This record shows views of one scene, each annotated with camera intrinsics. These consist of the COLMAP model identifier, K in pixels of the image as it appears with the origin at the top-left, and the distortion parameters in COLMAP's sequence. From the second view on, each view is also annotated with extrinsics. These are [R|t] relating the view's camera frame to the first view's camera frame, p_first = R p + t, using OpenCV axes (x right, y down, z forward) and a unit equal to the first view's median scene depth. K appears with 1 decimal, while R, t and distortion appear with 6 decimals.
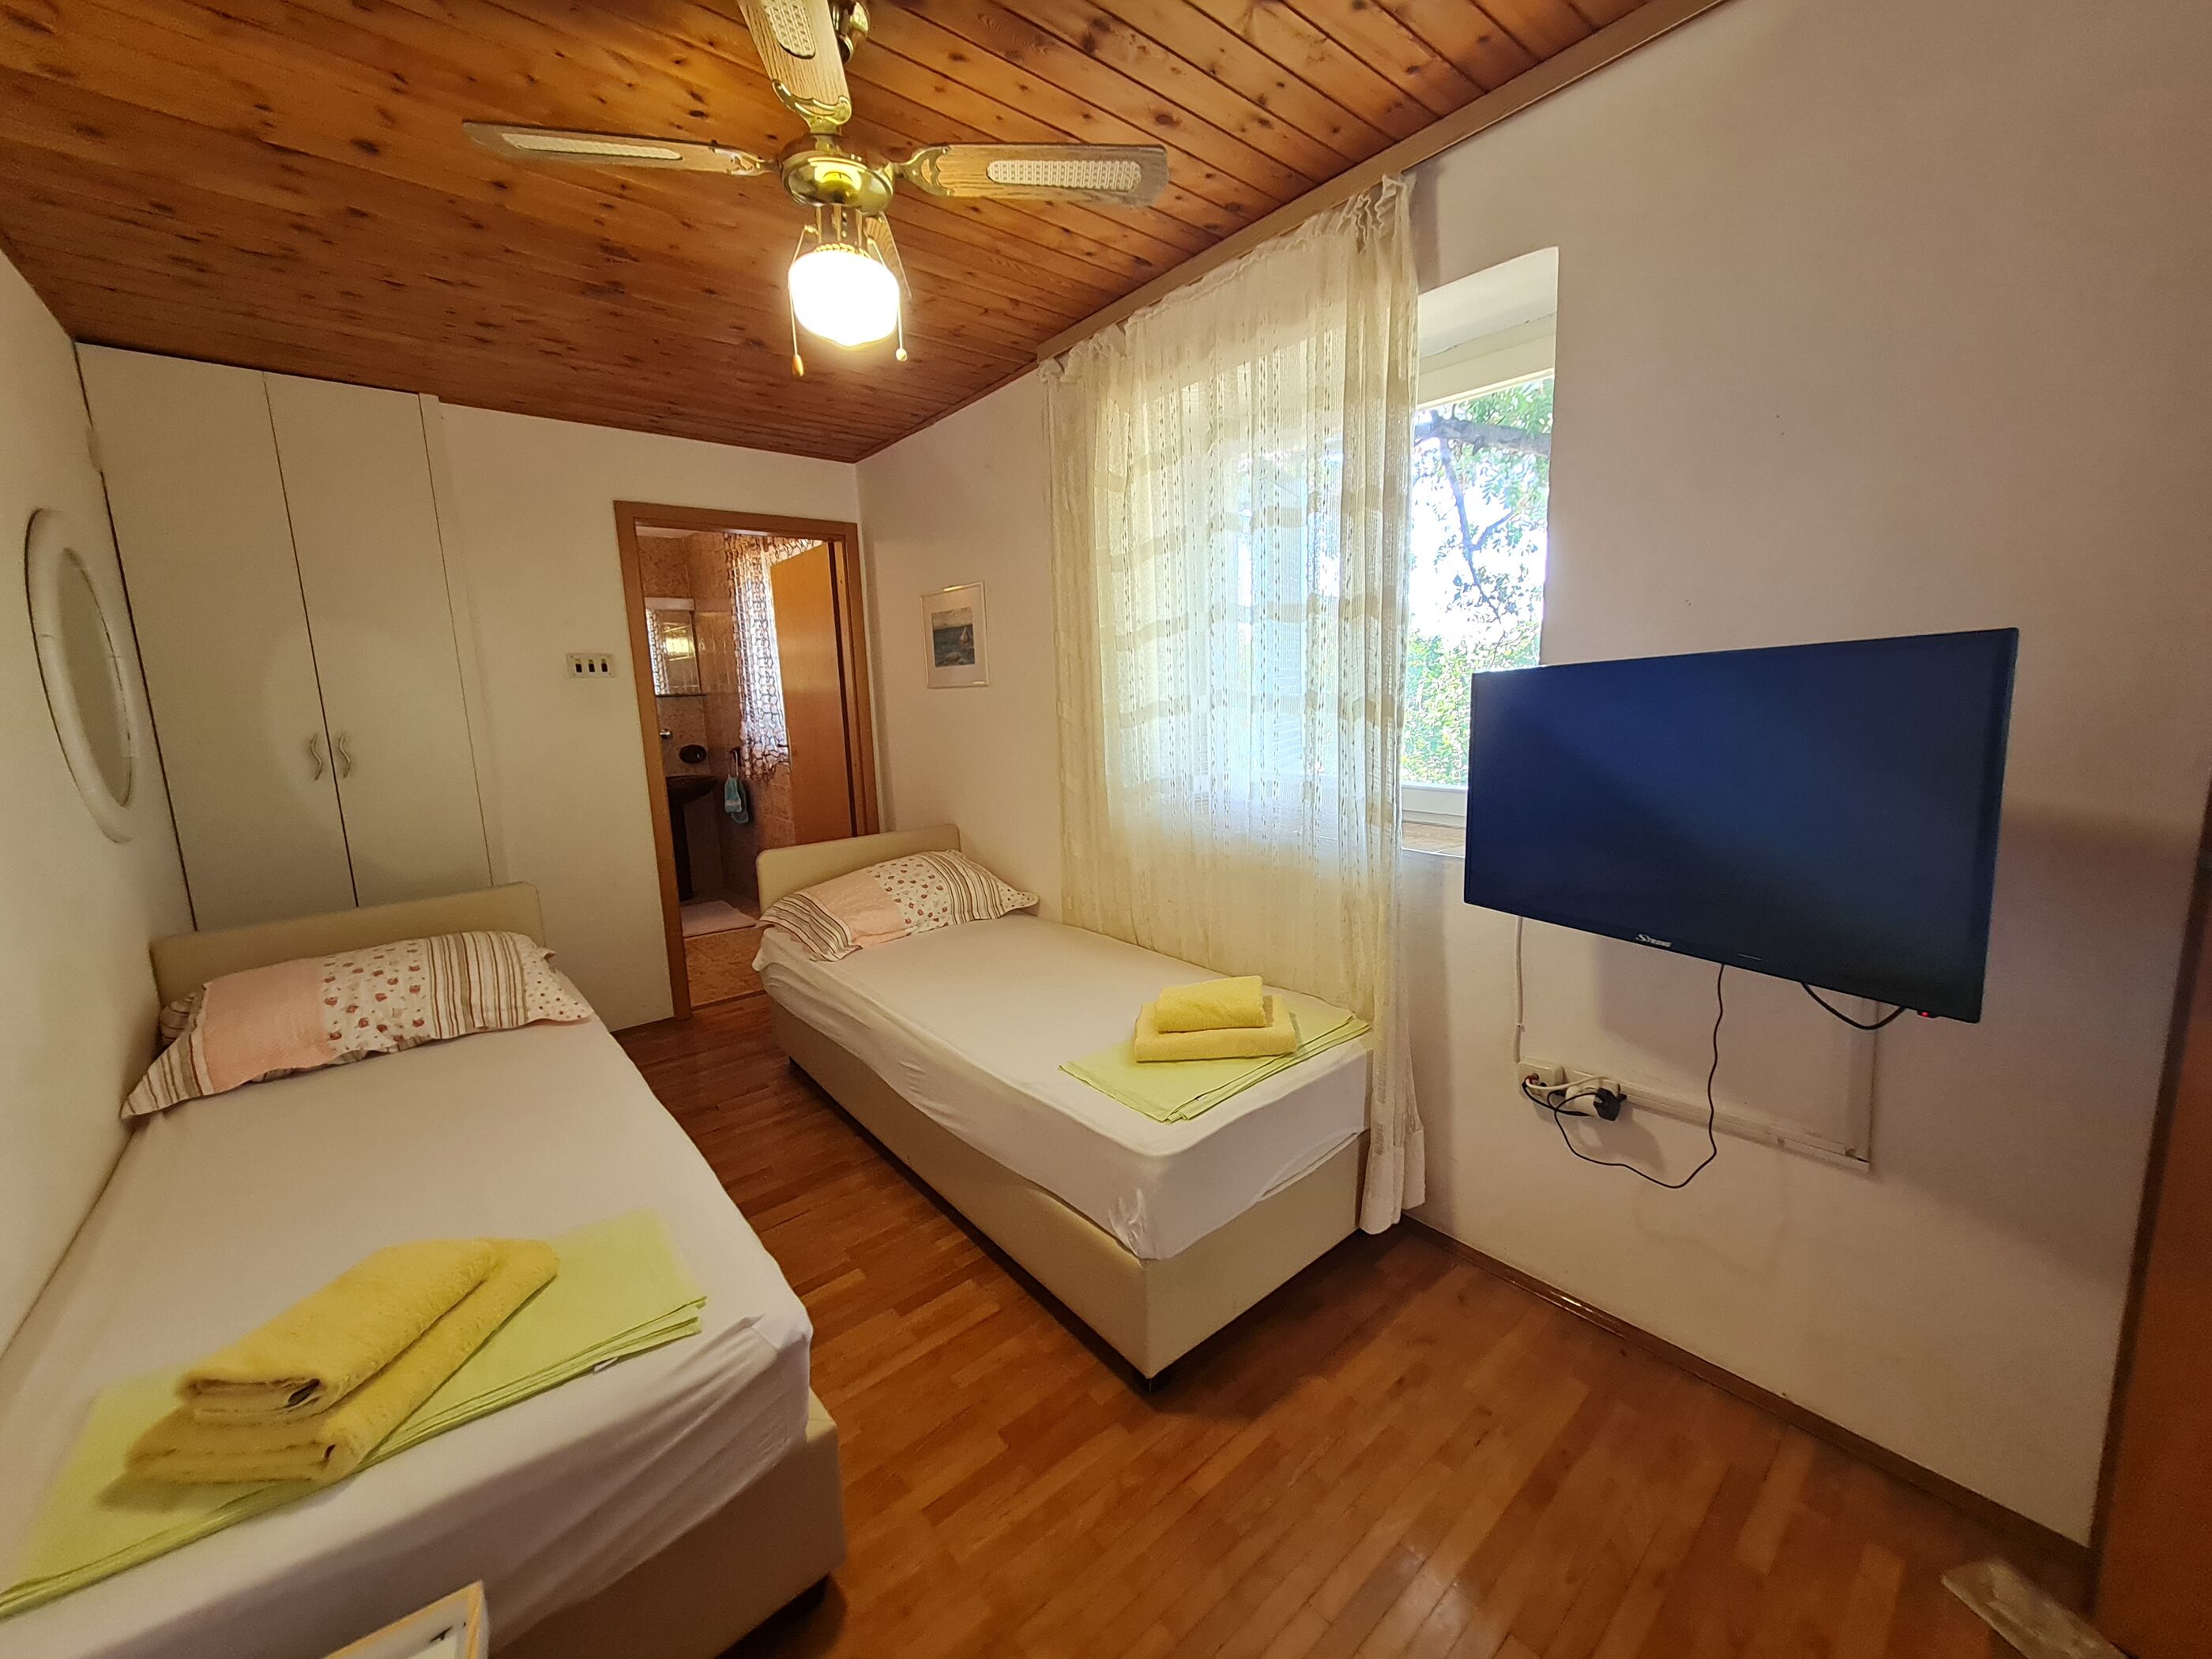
lens RADIAL K [[856.7, 0, 1108.3], [0, 856.7, 816.8], [0, 0, 1]] dist [0.008757, -0.000309]
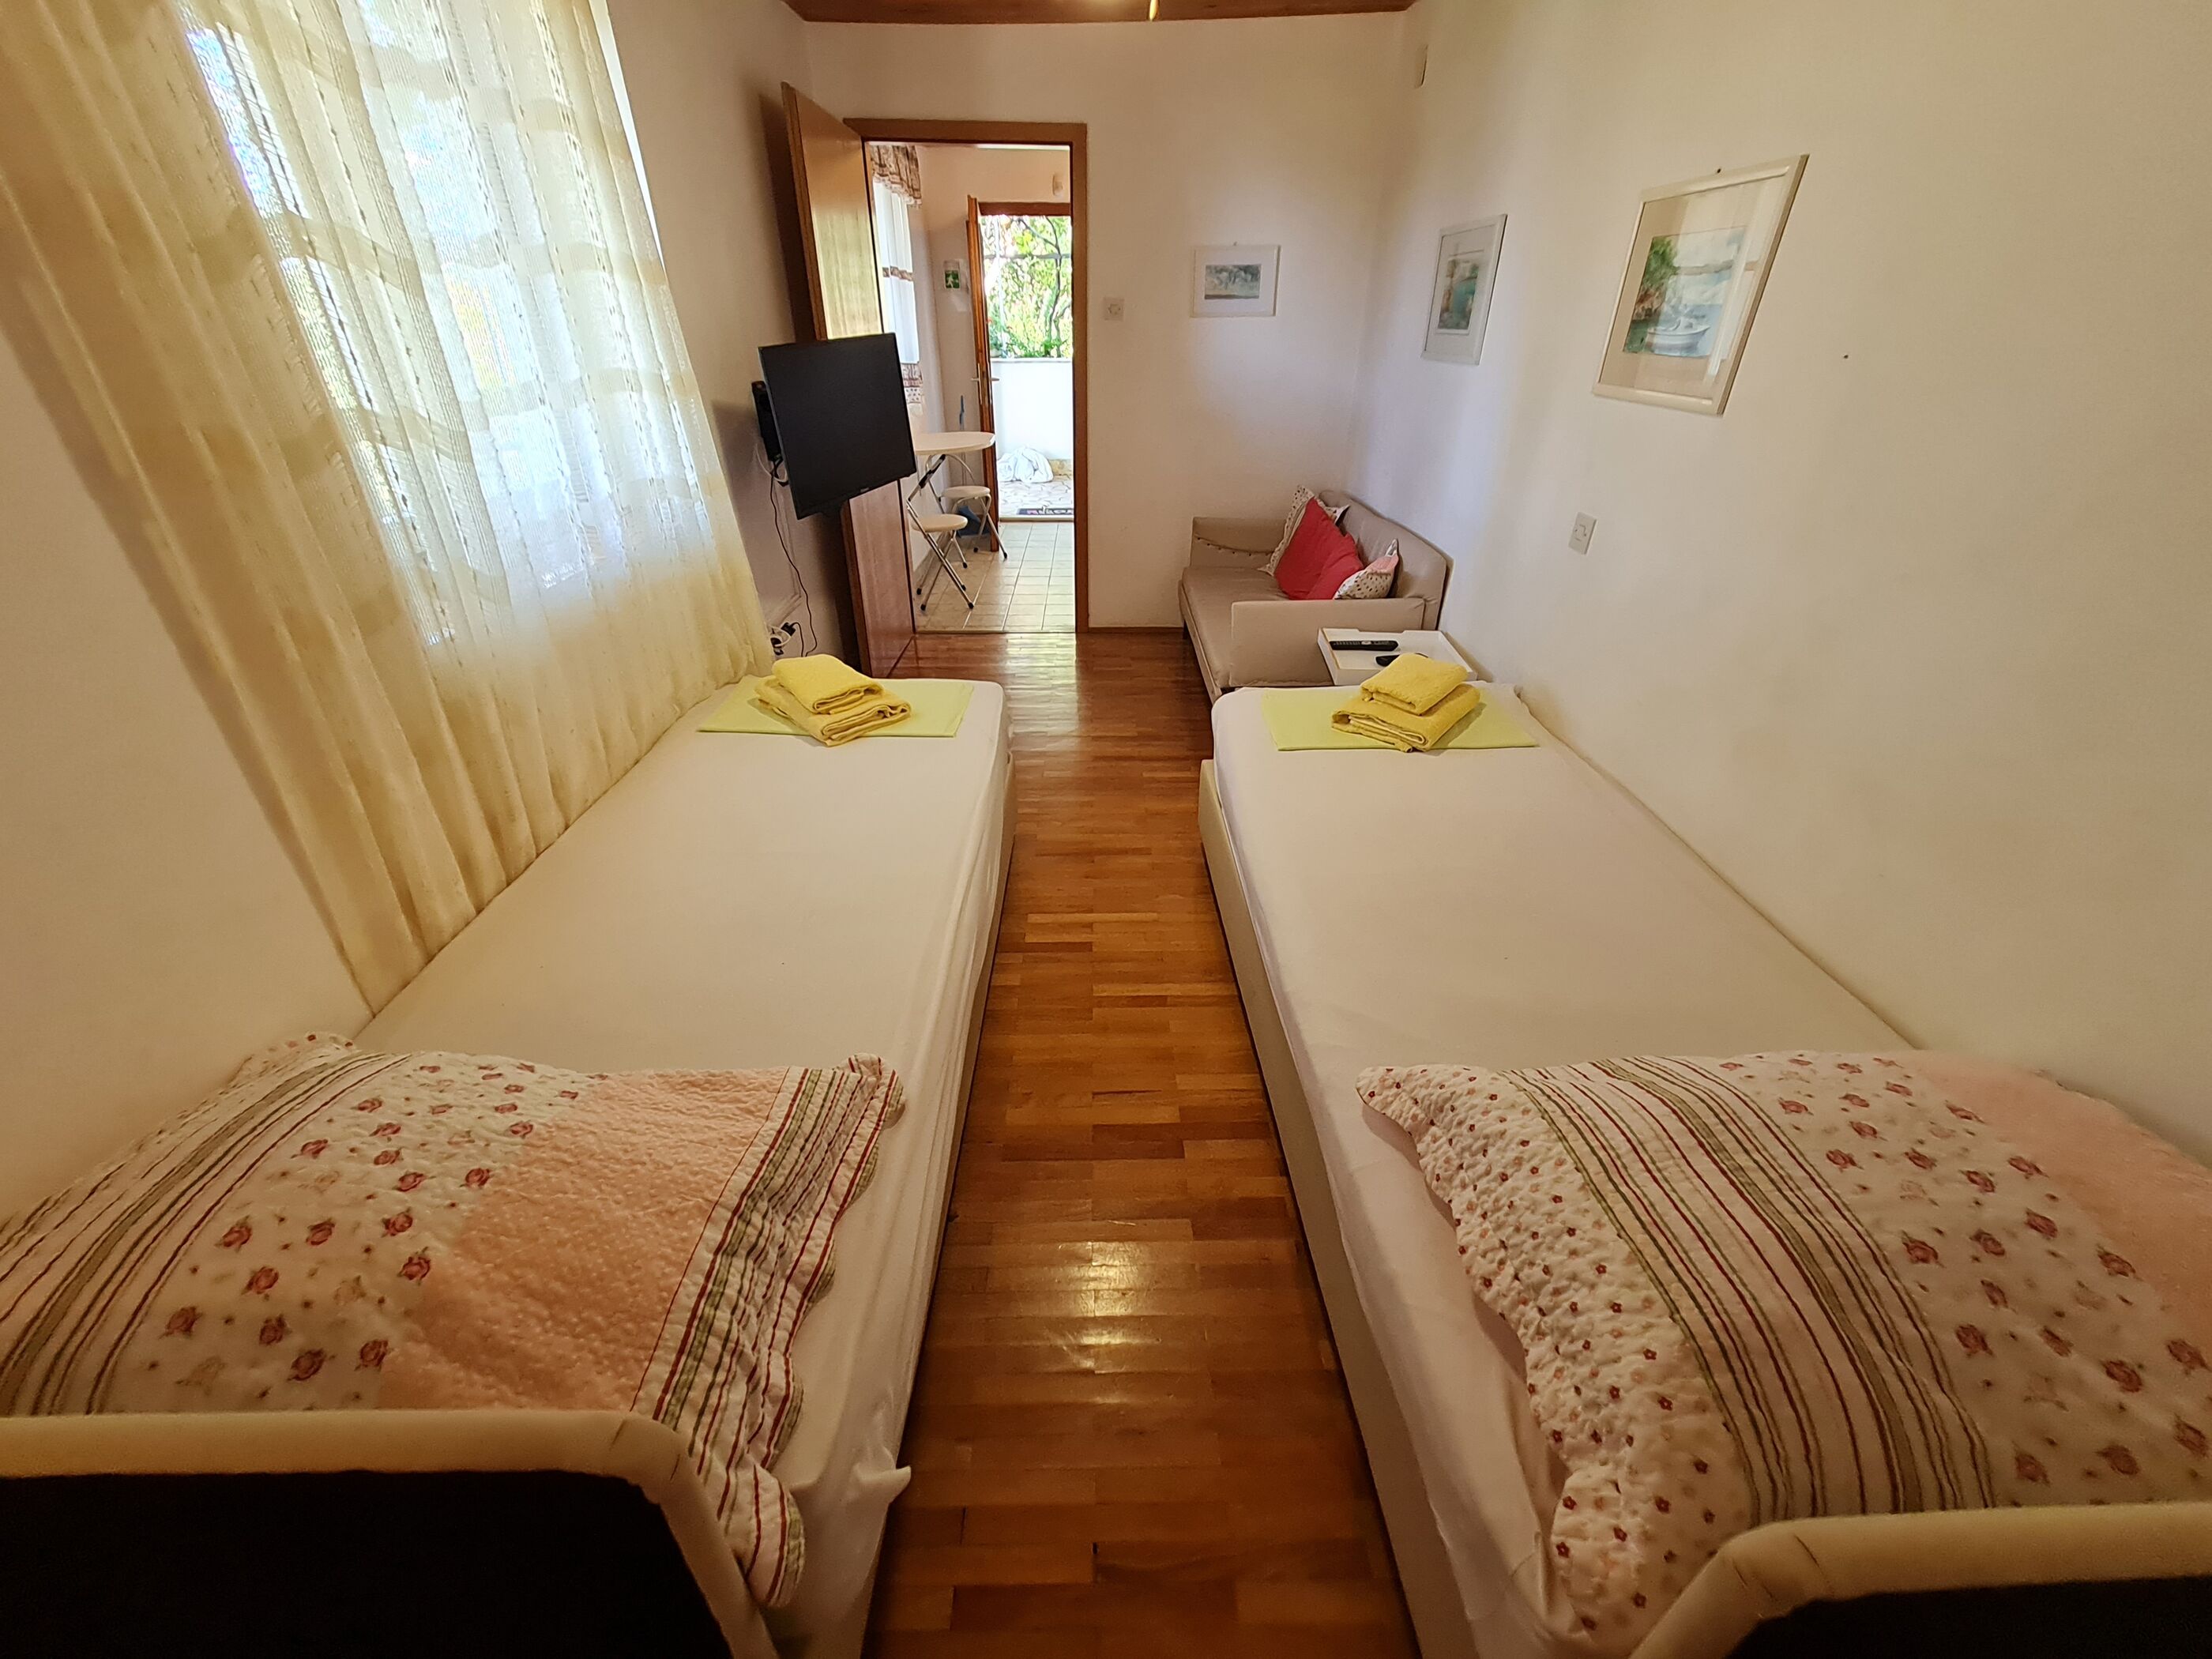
lens RADIAL K [[856.7, 0, 1108.3], [0, 856.7, 816.8], [0, 0, 1]] dist [0.008757, -0.000309]
pose [[-0.772222, -0.286713, 0.566982, -0.792770], [0.130013, 0.802196, 0.582733, -0.230856], [-0.621908, 0.523715, -0.582197, 1.418482]]
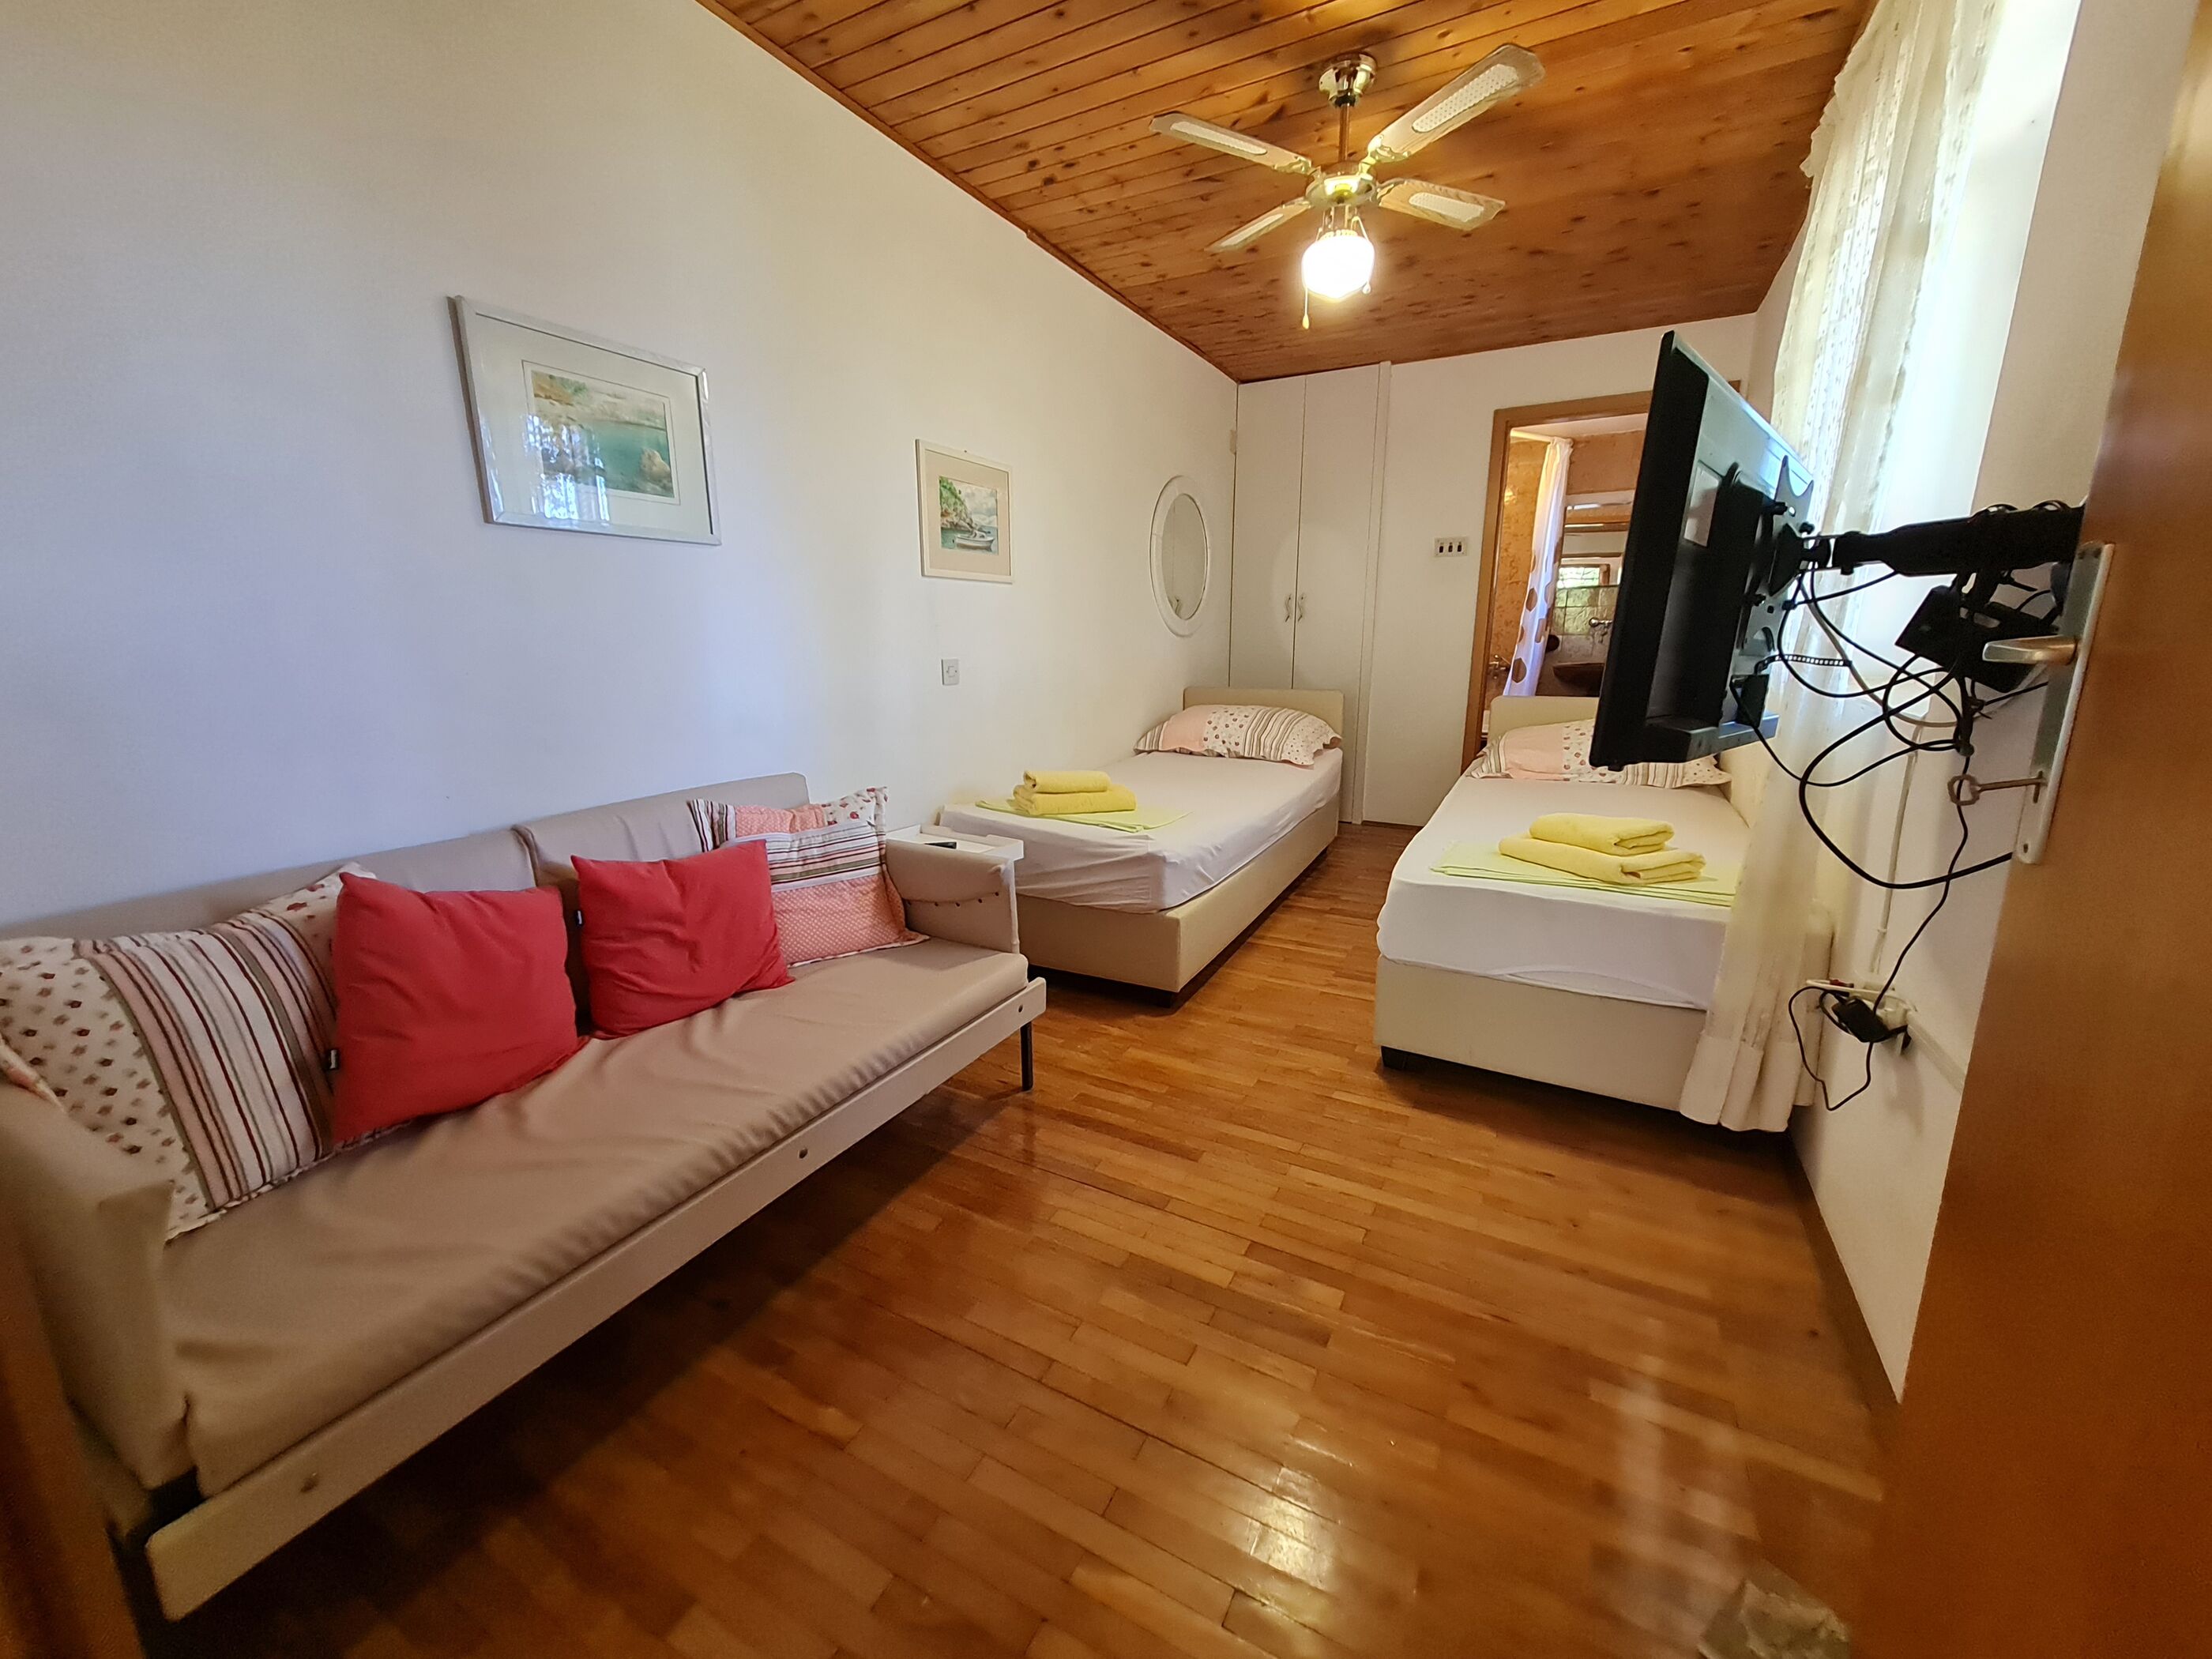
lens RADIAL K [[856.7, 0, 1108.3], [0, 856.7, 816.8], [0, 0, 1]] dist [0.008757, -0.000309]
pose [[0.365252, 0.231989, -0.901539, 0.777427], [-0.148982, 0.970535, 0.189384, 0.086060], [0.918910, 0.065140, 0.389052, 0.052898]]
